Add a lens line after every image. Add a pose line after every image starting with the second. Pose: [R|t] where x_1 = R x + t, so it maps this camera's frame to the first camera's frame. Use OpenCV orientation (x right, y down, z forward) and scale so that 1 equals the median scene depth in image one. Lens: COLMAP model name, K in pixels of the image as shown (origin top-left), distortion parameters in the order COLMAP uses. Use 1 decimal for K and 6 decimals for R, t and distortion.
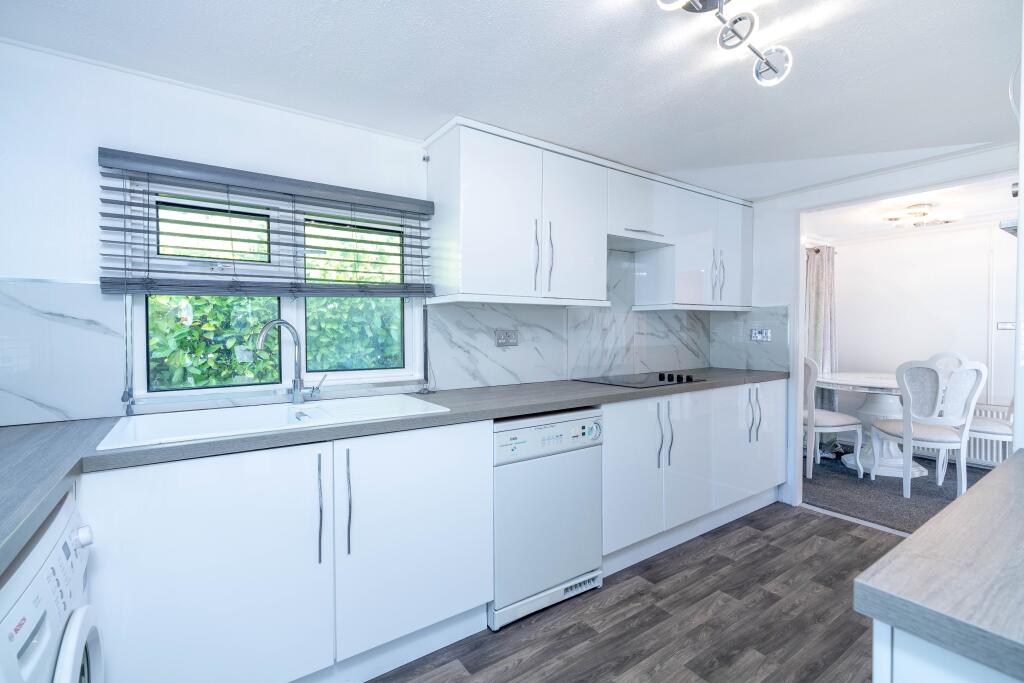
lens RADIAL K [[458.5, 0, 509.6], [0, 458.5, 337.3], [0, 0, 1]] dist [-0.000609, 0.000144]
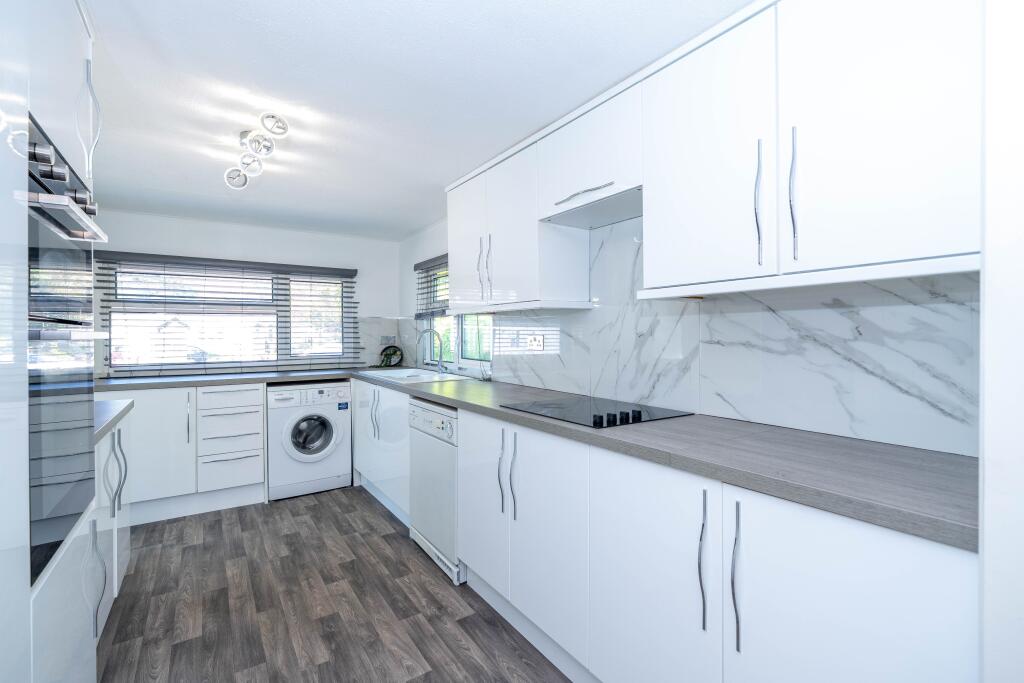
lens RADIAL K [[458.5, 0, 509.6], [0, 458.5, 337.3], [0, 0, 1]] dist [-0.000609, 0.000144]
pose [[-0.013190, 0.010118, -0.999862, 1.269091], [-0.015079, 0.999833, 0.010316, -0.024290], [0.999799, 0.015213, -0.013035, 1.171709]]
